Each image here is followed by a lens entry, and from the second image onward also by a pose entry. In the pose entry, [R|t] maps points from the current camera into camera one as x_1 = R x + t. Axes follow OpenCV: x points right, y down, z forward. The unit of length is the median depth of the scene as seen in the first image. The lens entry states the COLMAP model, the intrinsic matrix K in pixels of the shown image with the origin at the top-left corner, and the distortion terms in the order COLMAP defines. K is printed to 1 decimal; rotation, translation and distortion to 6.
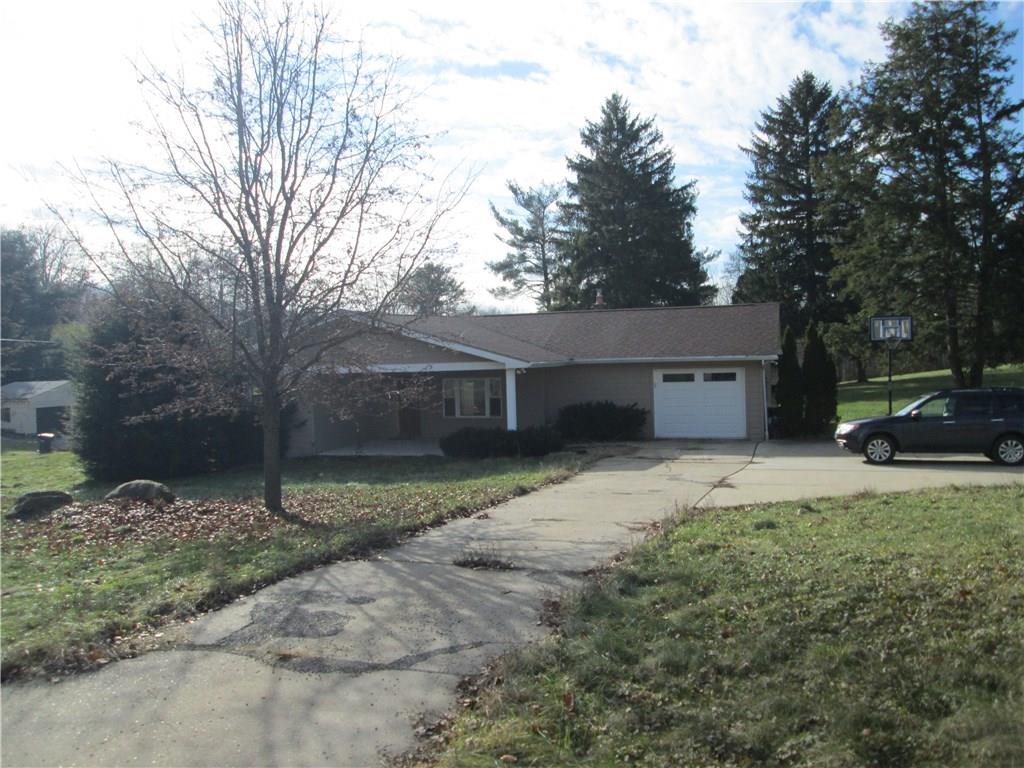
lens RADIAL K [[844.0, 0, 512.0], [0, 844.0, 384.0], [0, 0, 1]] dist [-0.056654, 0.017642]
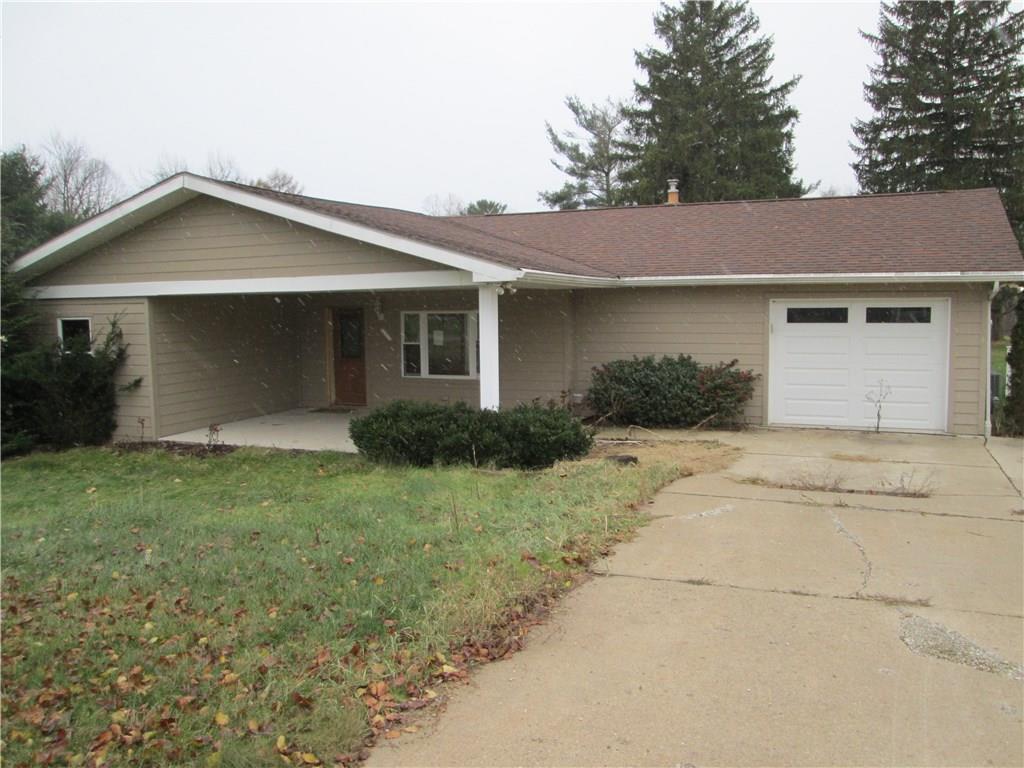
lens RADIAL K [[844.0, 0, 512.0], [0, 844.0, 384.0], [0, 0, 1]] dist [-0.056654, 0.017642]
pose [[0.996470, 0.025542, -0.079968, 0.019811], [-0.021123, 0.998228, 0.055636, 0.004392], [0.081247, -0.053750, 0.995244, 0.184689]]
